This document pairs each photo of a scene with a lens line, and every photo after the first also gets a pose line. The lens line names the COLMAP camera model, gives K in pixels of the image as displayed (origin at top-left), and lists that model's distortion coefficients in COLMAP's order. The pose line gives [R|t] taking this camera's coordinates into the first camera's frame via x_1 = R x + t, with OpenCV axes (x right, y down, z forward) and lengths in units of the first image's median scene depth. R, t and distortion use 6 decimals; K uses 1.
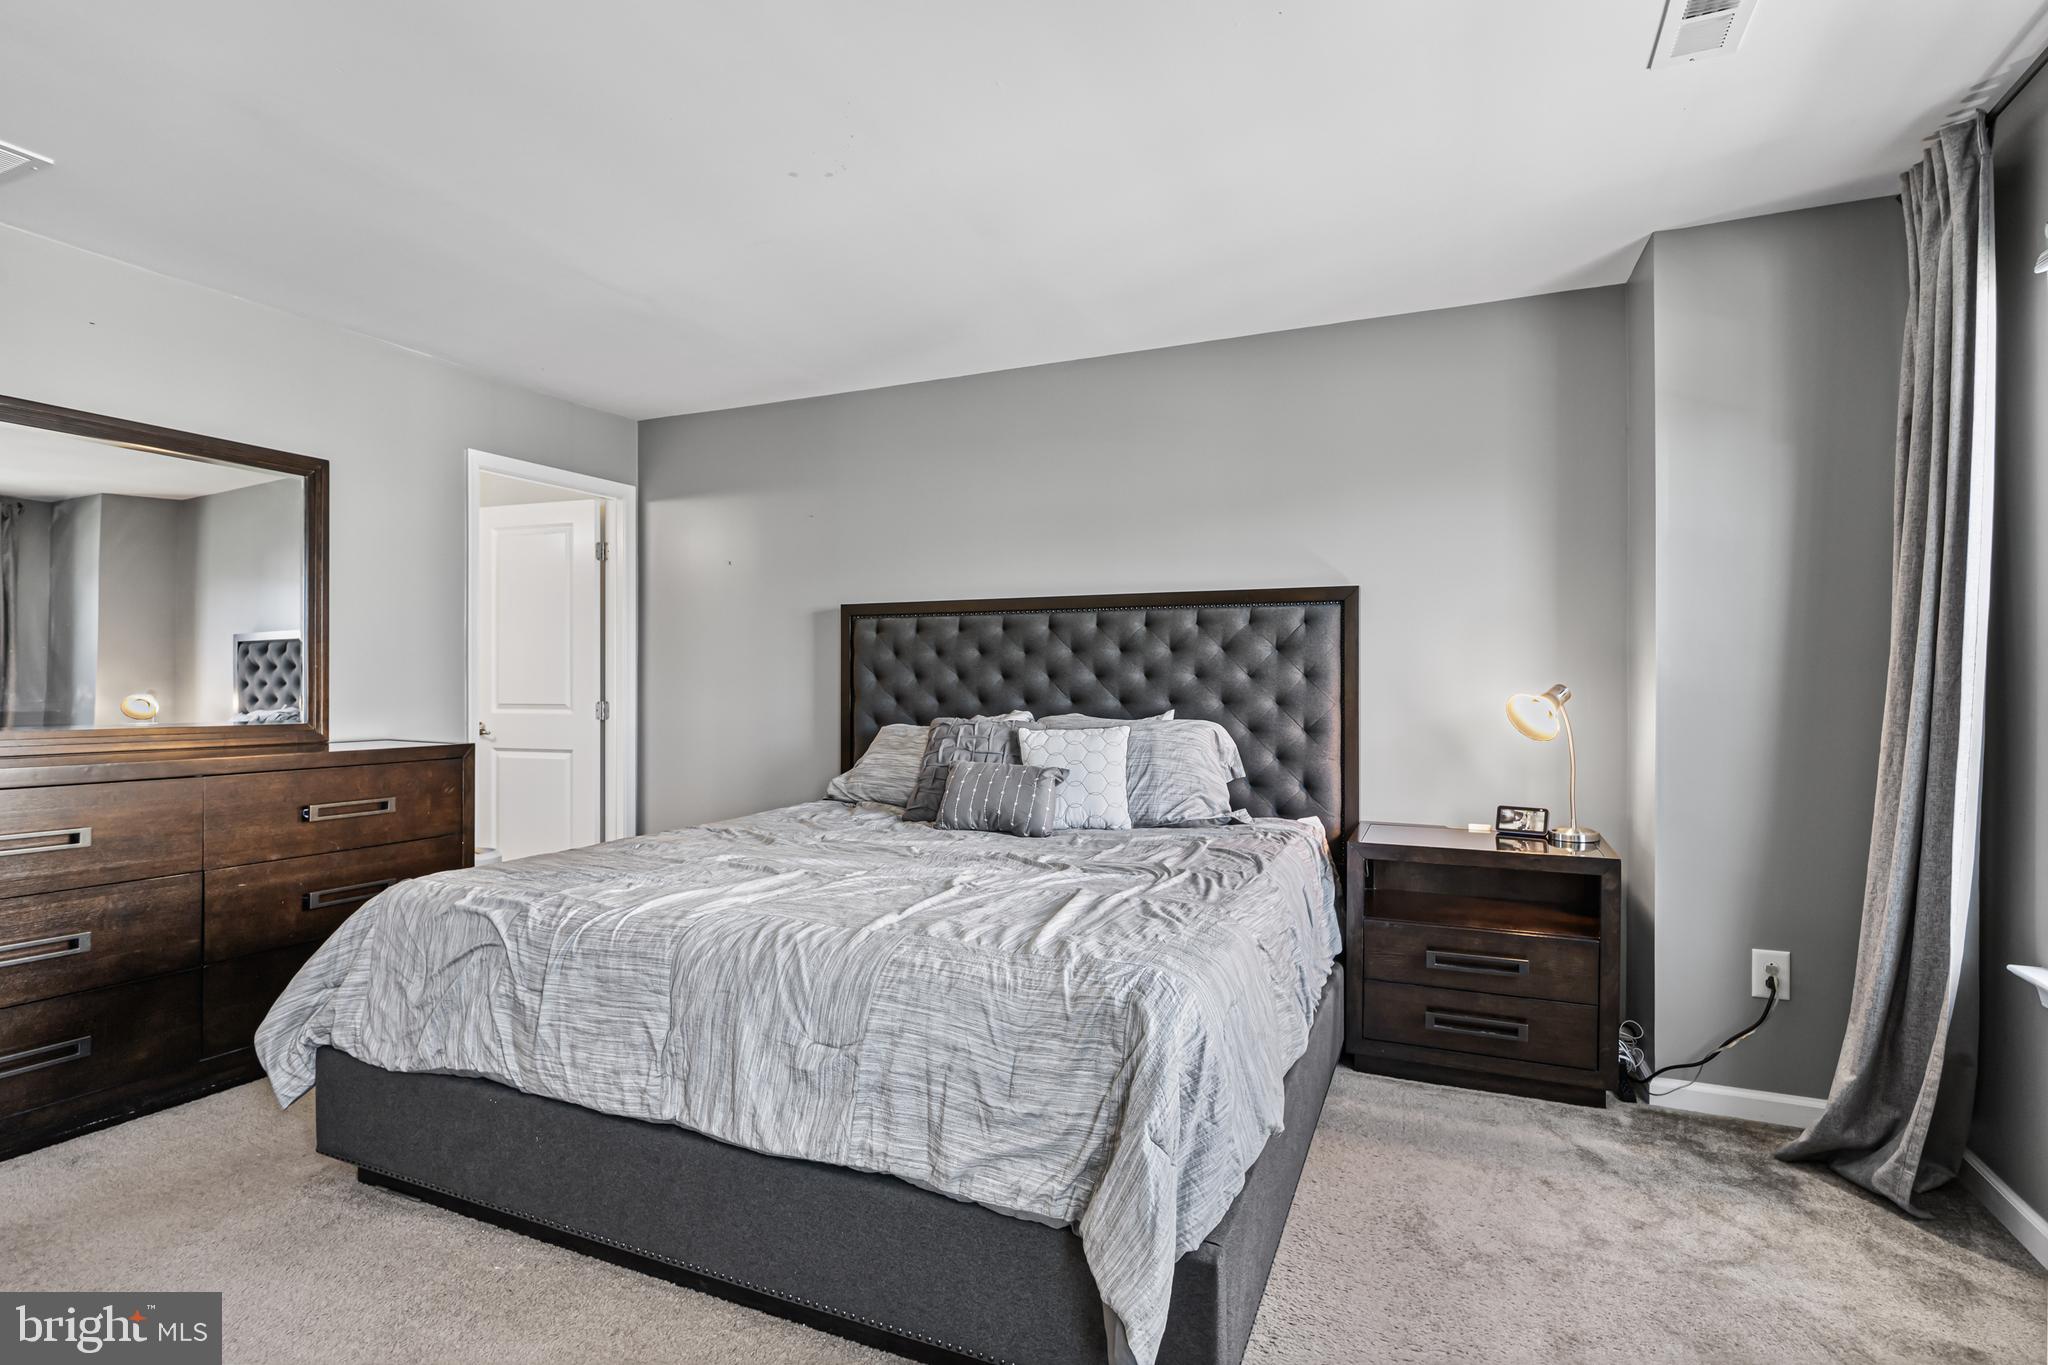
lens RADIAL K [[1000.0, 0, 1029.9], [0, 1000.0, 686.9], [0, 0, 1]] dist [-0.005850, -0.000216]
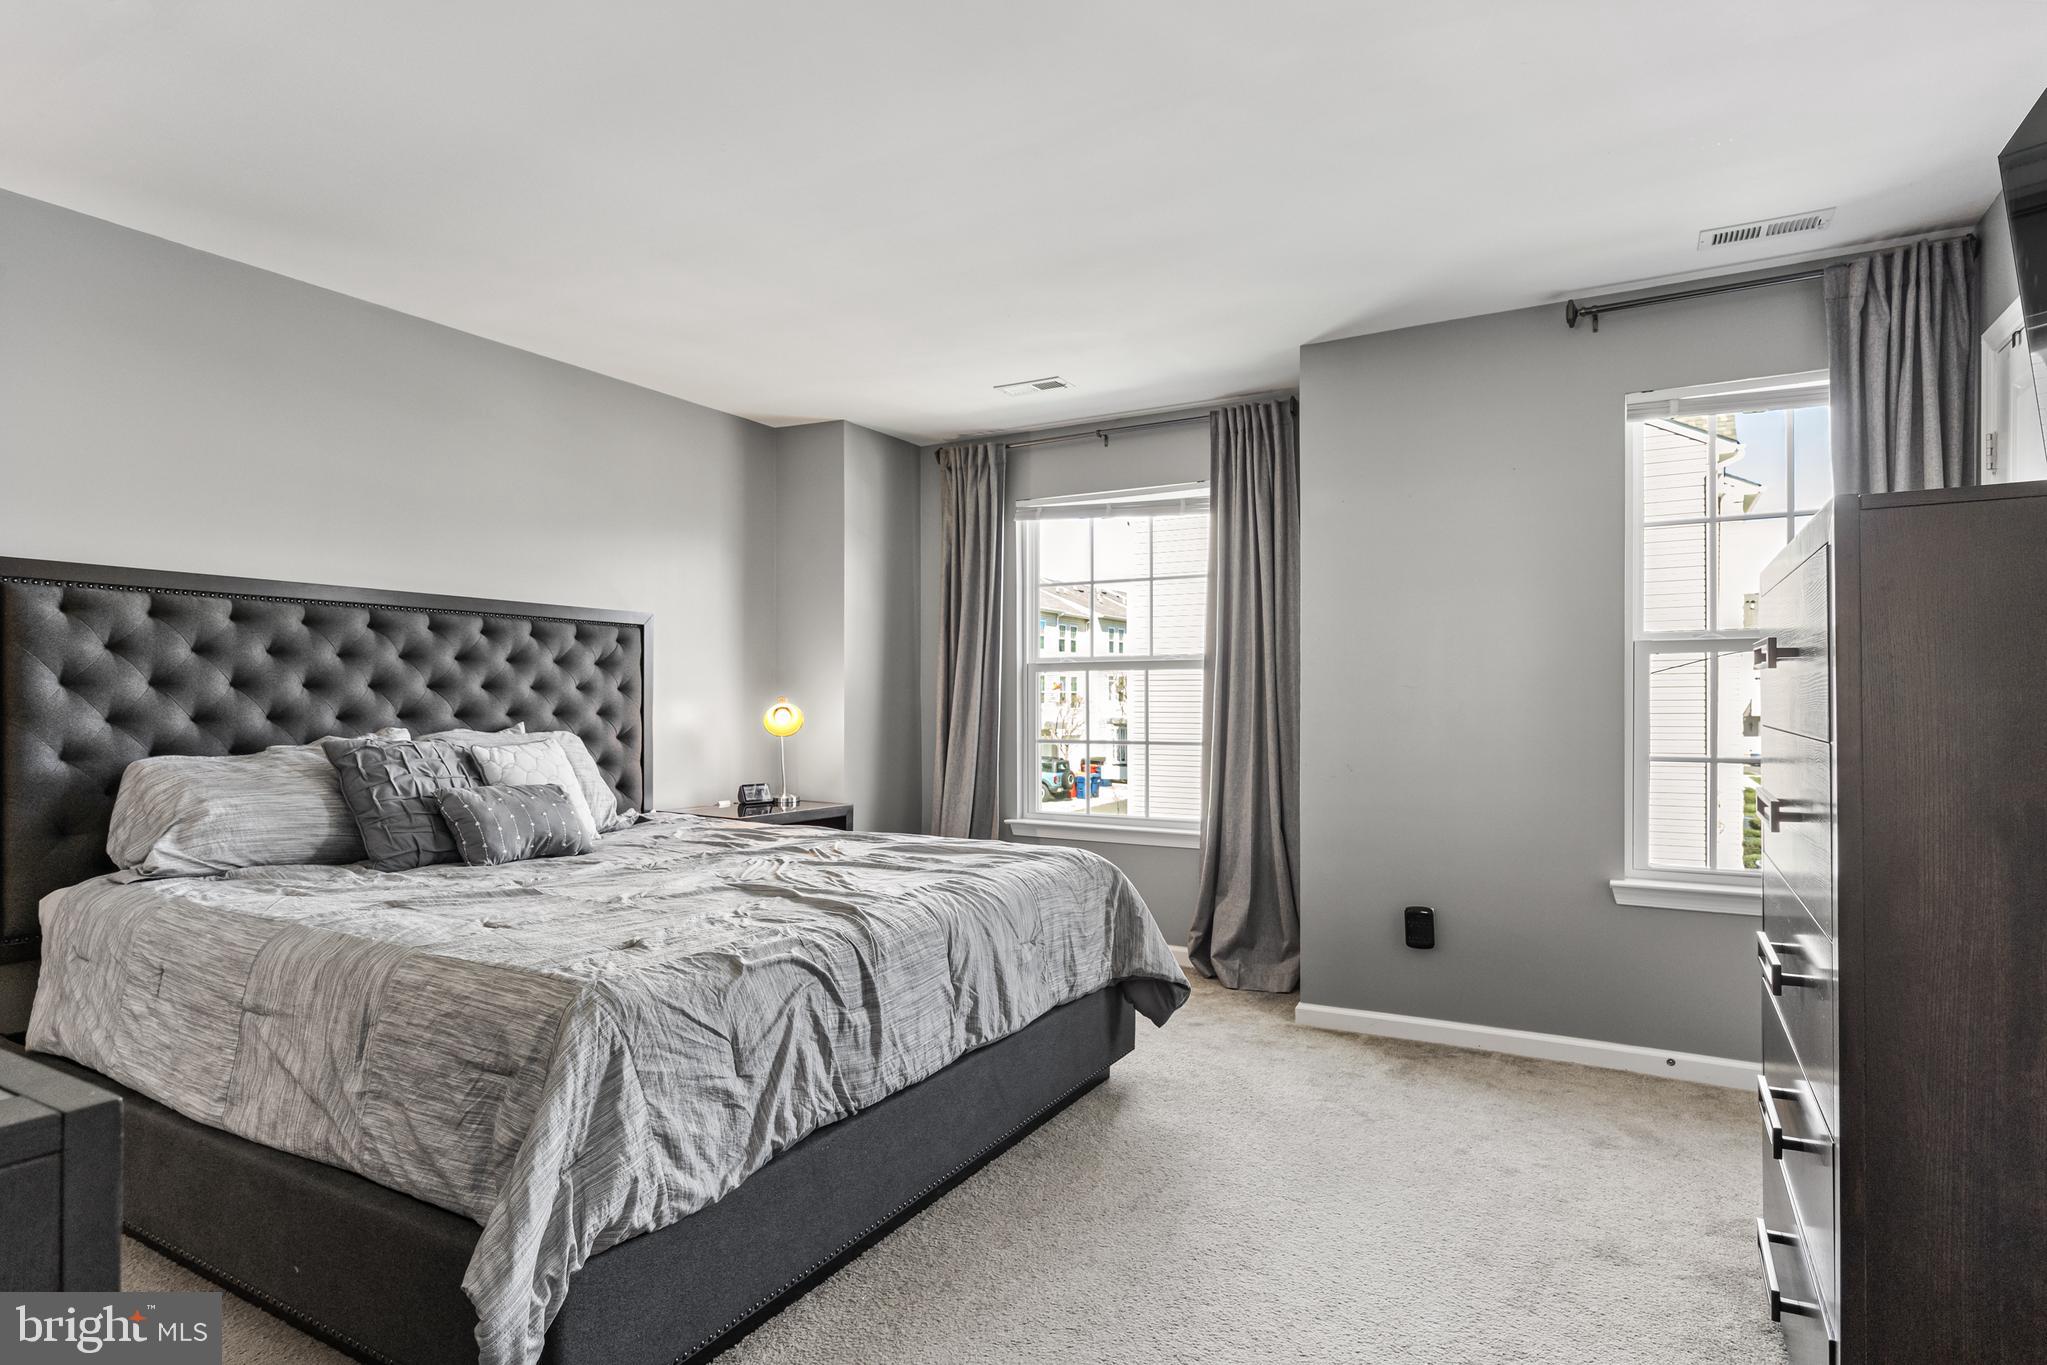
lens RADIAL K [[1088.4, 0, 1027.4], [0, 1088.4, 690.7], [0, 0, 1]] dist [-0.007518, 0.000624]
pose [[0.111227, 0.005540, 0.993780, -0.896272], [0.002178, 0.999981, -0.005818, -0.000746], [-0.993793, 0.002812, 0.111213, 0.412430]]
